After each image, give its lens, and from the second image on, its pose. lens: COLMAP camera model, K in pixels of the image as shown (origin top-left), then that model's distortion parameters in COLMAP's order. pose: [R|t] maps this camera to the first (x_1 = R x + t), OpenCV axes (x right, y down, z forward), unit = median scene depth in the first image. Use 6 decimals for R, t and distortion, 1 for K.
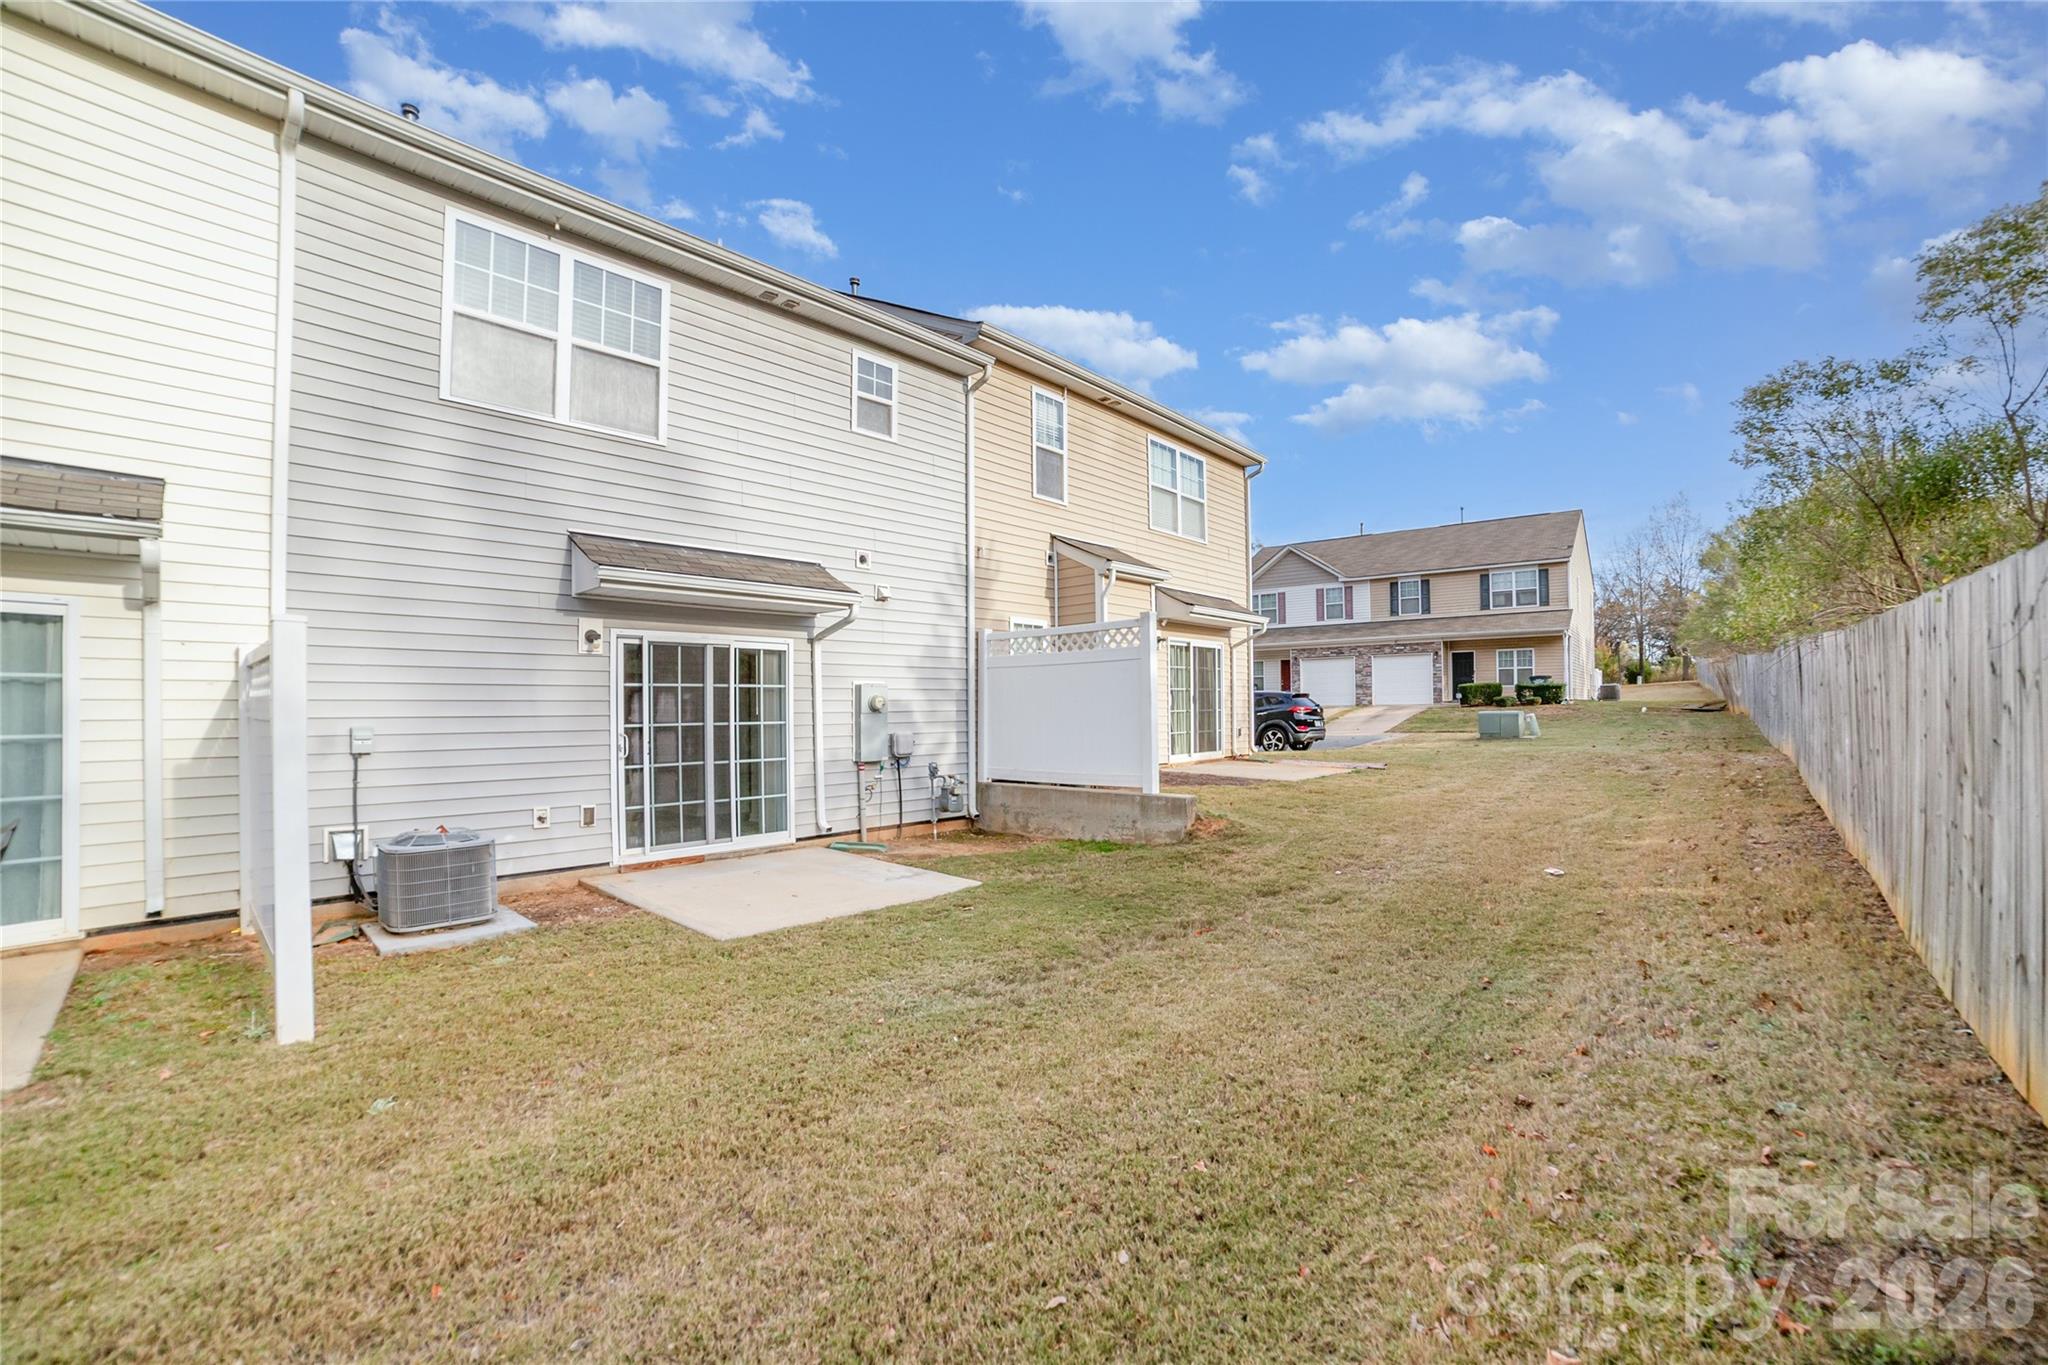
lens RADIAL K [[880.5, 0, 1024.0], [0, 880.5, 682.5], [0, 0, 1]] dist [-0.096854, 0.047922]
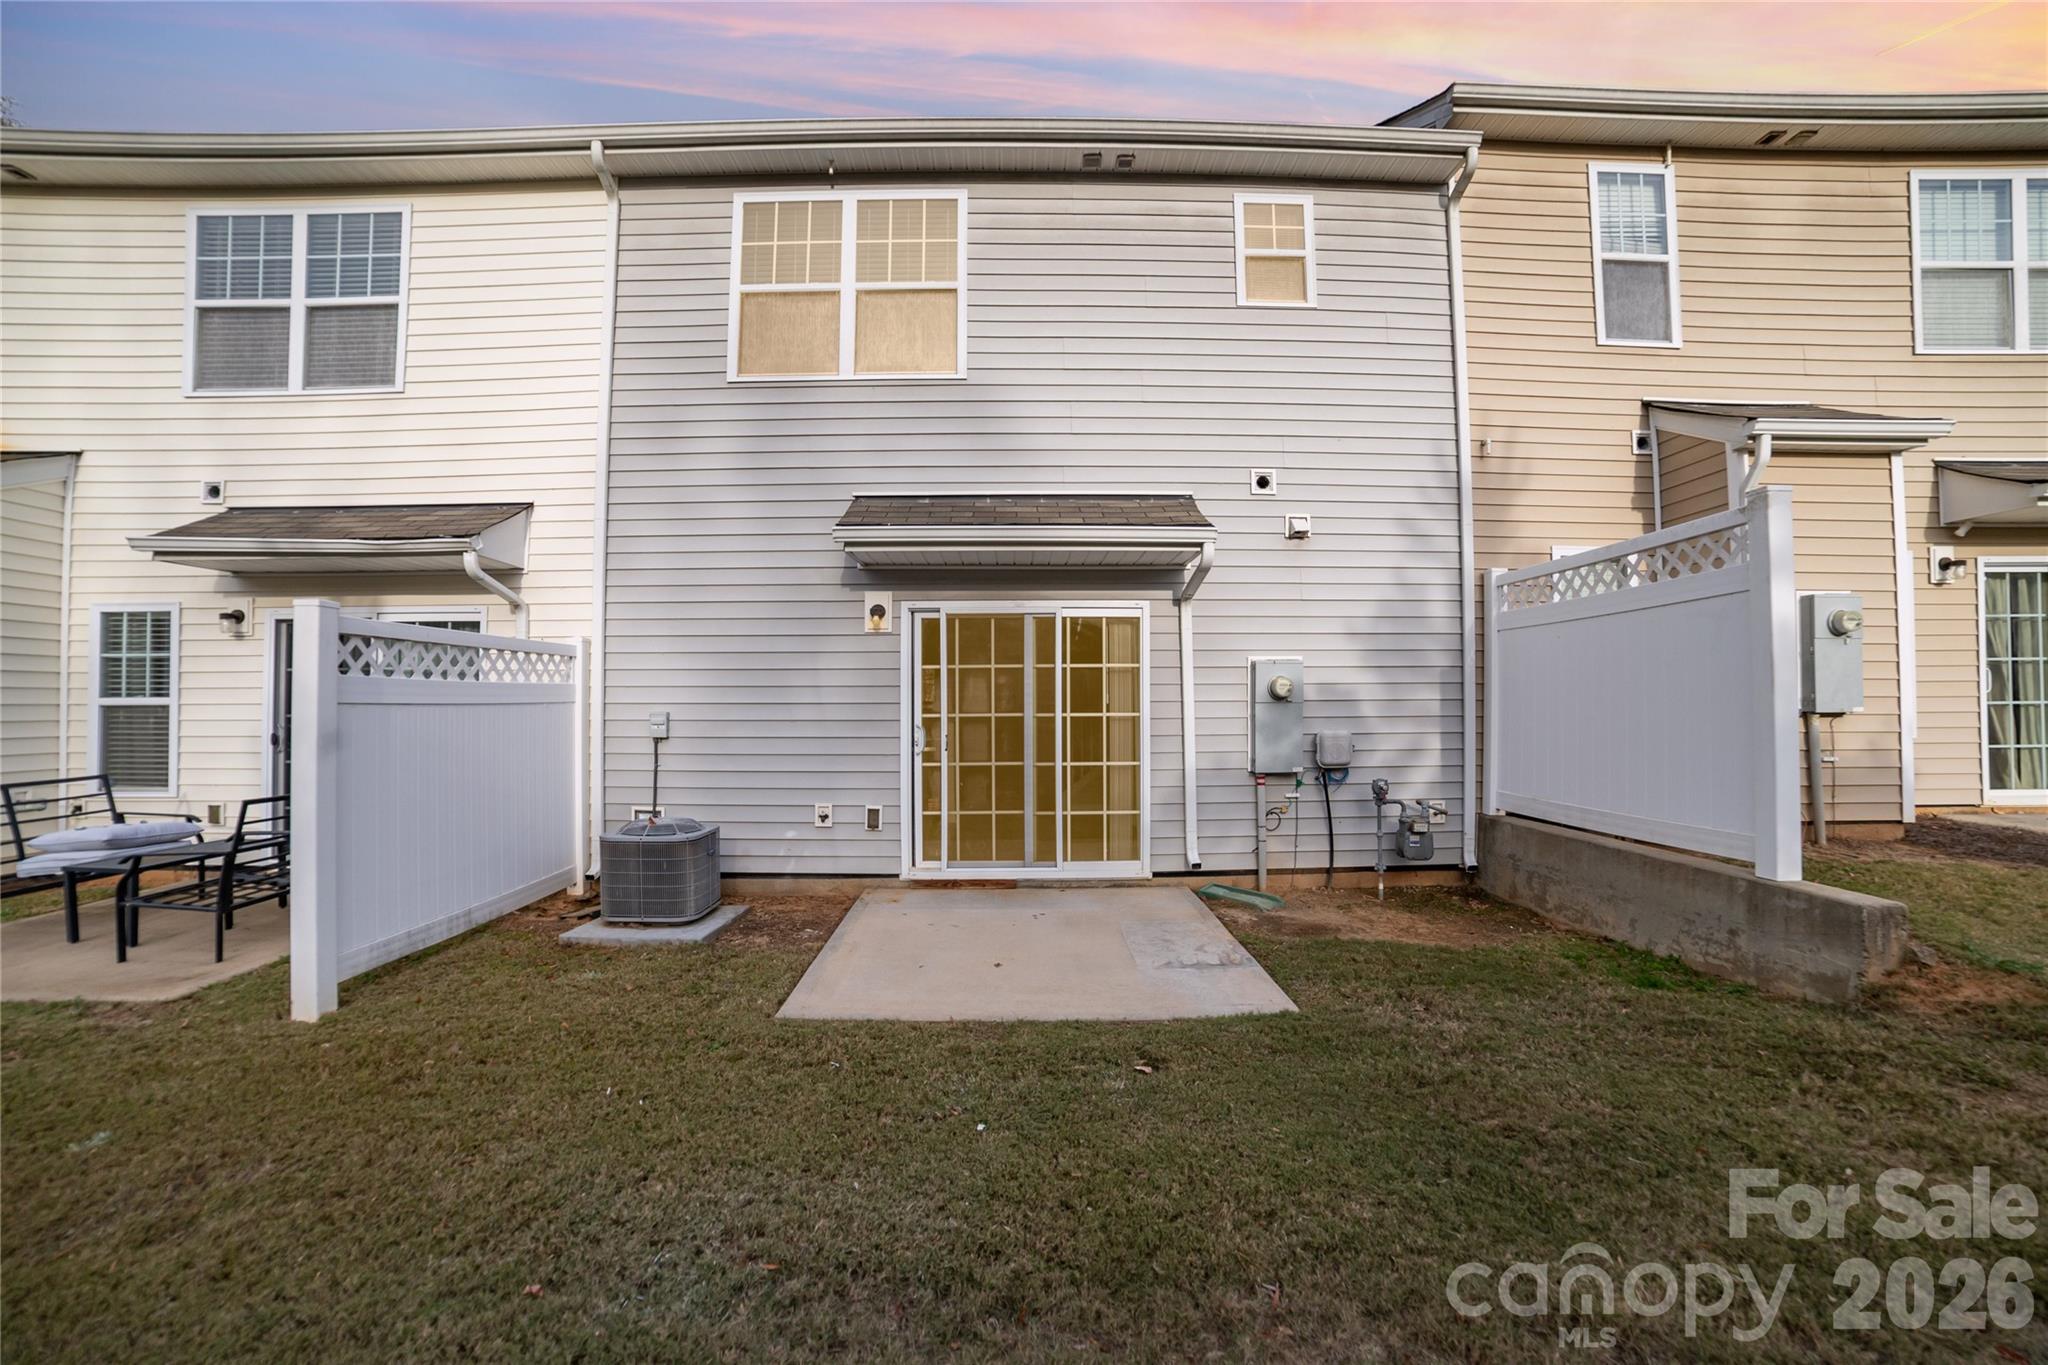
lens RADIAL K [[838.6, 0, 1016.2], [0, 838.6, 689.7], [0, 0, 1]] dist [-0.111614, 0.039288]
pose [[0.677042, -0.008179, -0.735899, 0.175253], [0.018571, 0.999810, 0.005973, 0.018196], [0.735710, -0.017710, 0.677065, 0.435357]]
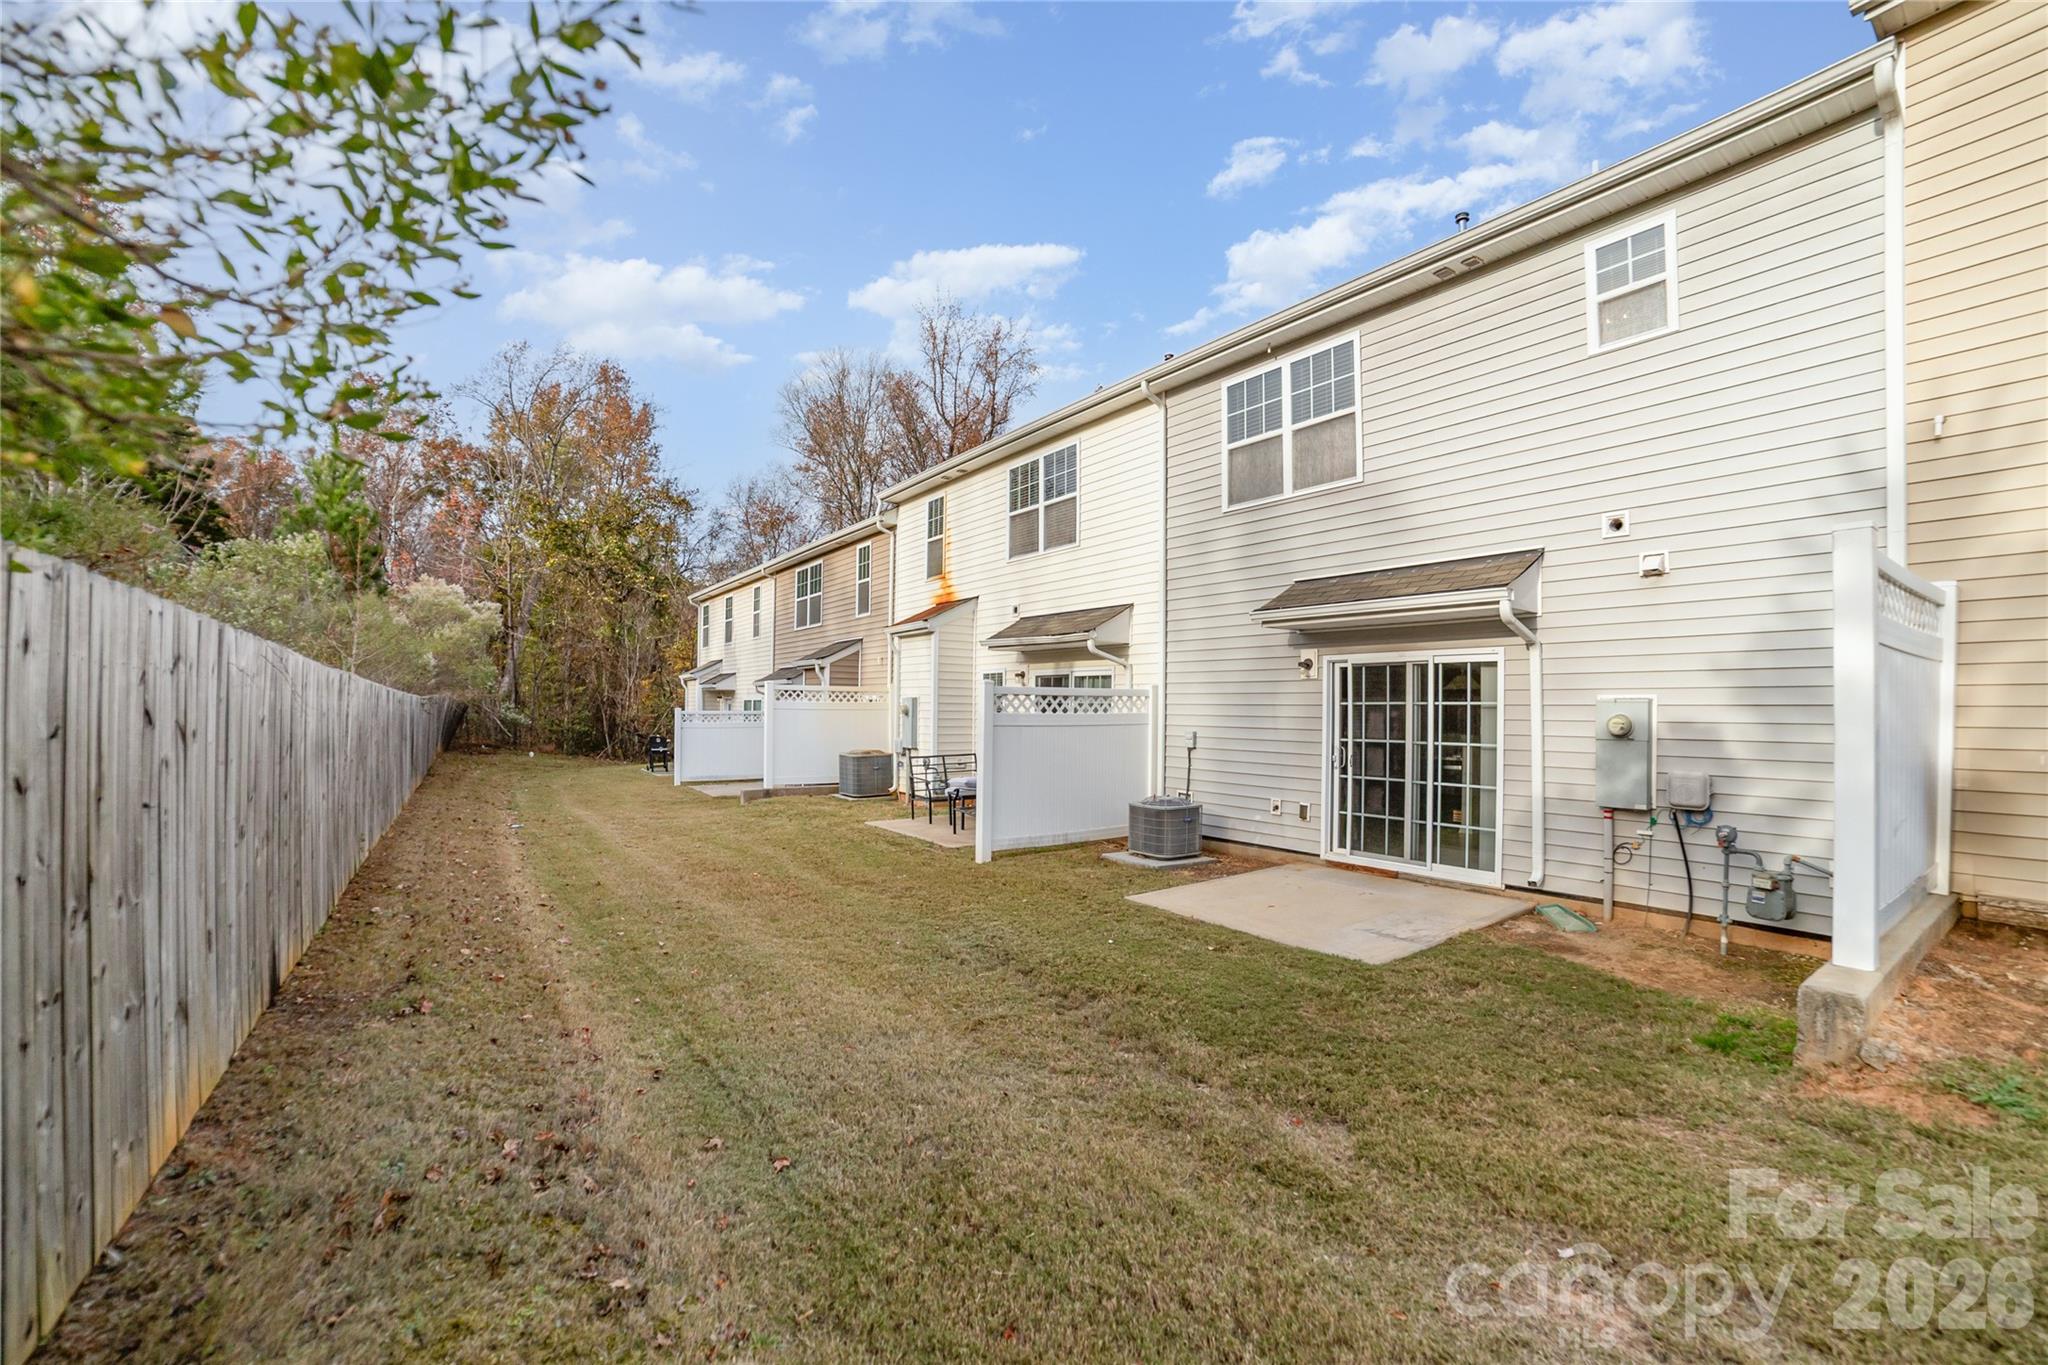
lens RADIAL K [[838.6, 0, 1016.2], [0, 838.6, 689.7], [0, 0, 1]] dist [-0.111614, 0.039288]
pose [[-0.230886, -0.013437, -0.972888, 0.592524], [0.020294, 0.999621, -0.018622, -0.003593], [0.972769, -0.024043, -0.230525, 0.713048]]
